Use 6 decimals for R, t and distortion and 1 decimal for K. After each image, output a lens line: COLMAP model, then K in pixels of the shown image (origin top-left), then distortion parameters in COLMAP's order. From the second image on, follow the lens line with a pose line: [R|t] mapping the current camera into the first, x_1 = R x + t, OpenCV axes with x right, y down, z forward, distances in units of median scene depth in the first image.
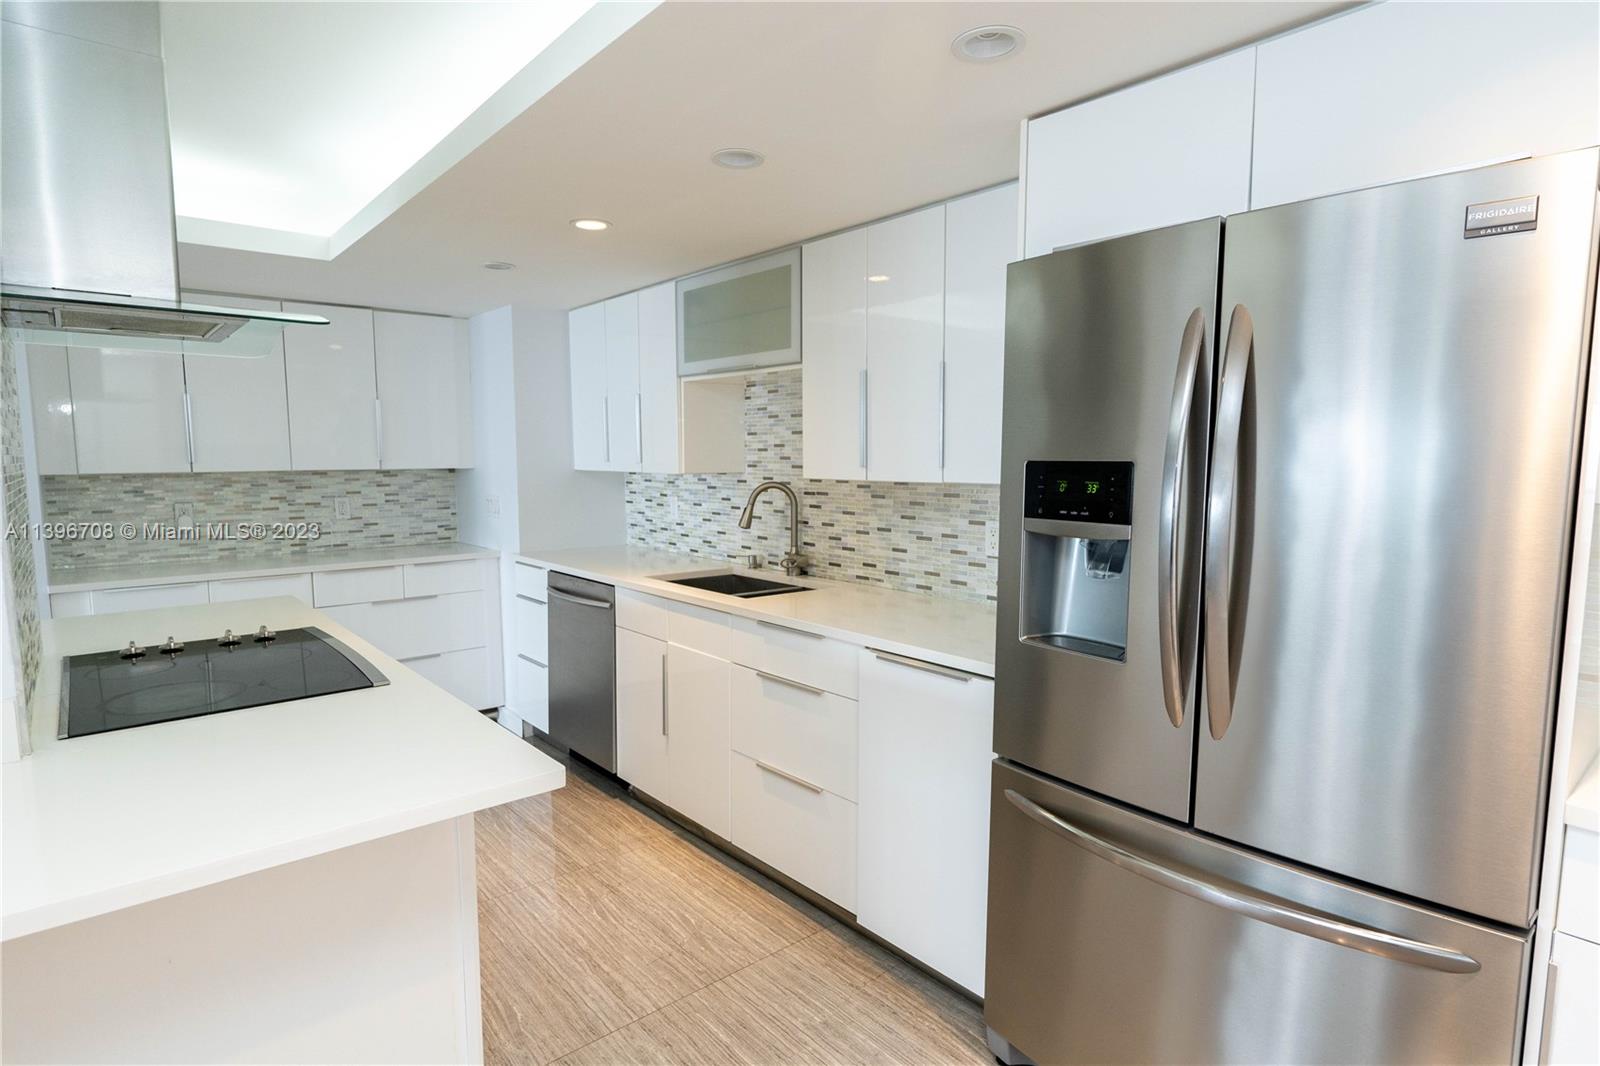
lens RADIAL K [[842.2, 0, 792.5], [0, 842.2, 541.1], [0, 0, 1]] dist [-0.000042, -0.003009]
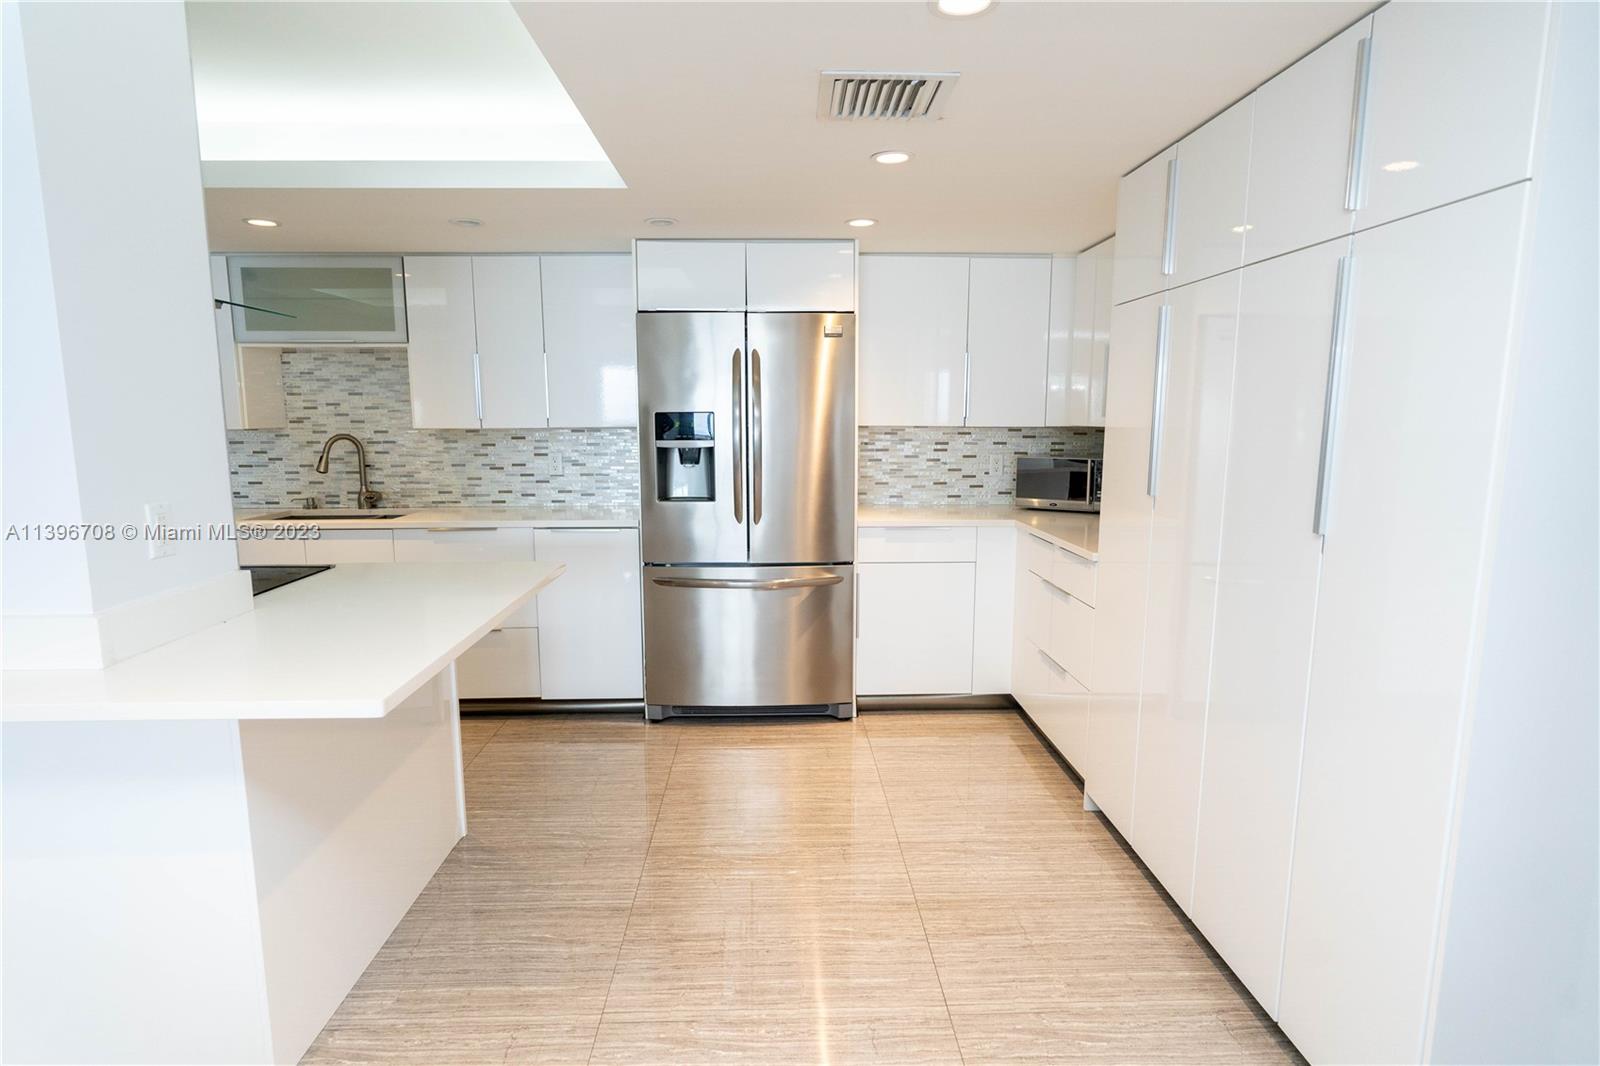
lens RADIAL K [[842.2, 0, 799.8], [0, 842.2, 532.8], [0, 0, 1]] dist [-0.000042, -0.003009]
pose [[0.611521, -0.113495, 0.783046, -0.653657], [0.085944, 0.993331, 0.076857, 0.039451], [-0.786547, 0.020298, 0.617197, -0.307665]]
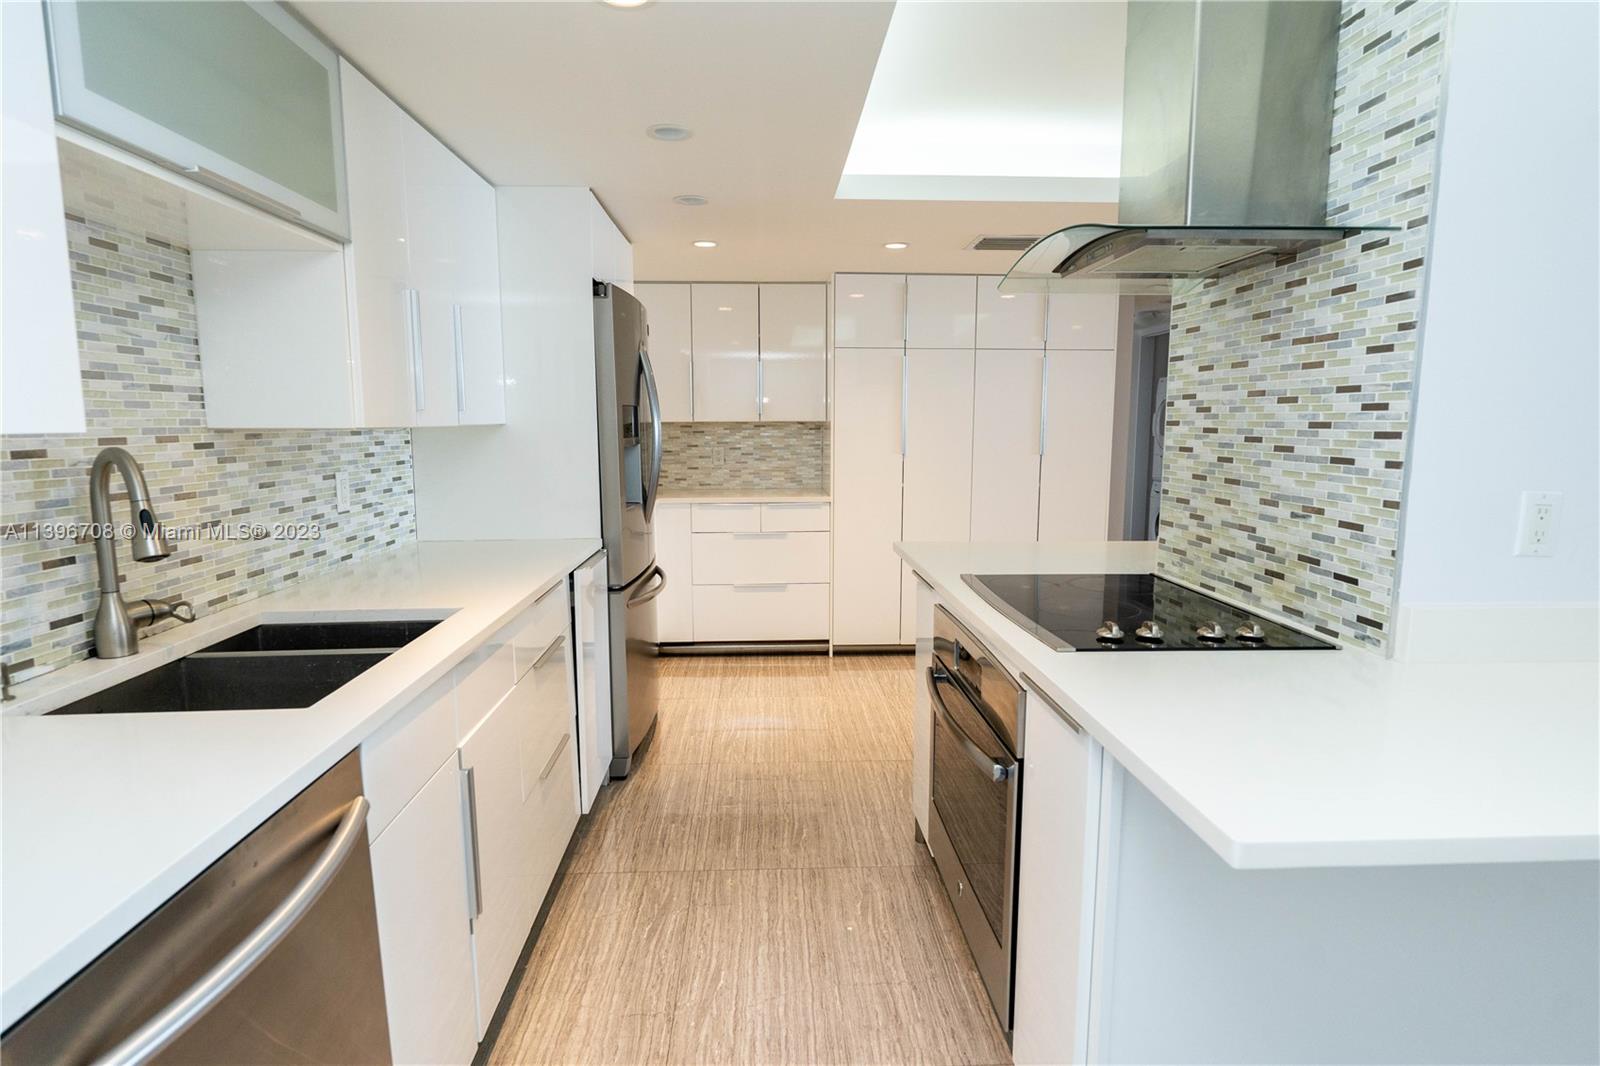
lens RADIAL K [[842.2, 0, 788.6], [0, 842.2, 549.5], [0, 0, 1]] dist [-0.000042, -0.003009]
pose [[-0.783636, -0.094564, 0.613981, -0.612590], [0.064657, 0.970563, 0.232006, -0.106553], [-0.617847, 0.221507, -0.754454, 1.233628]]
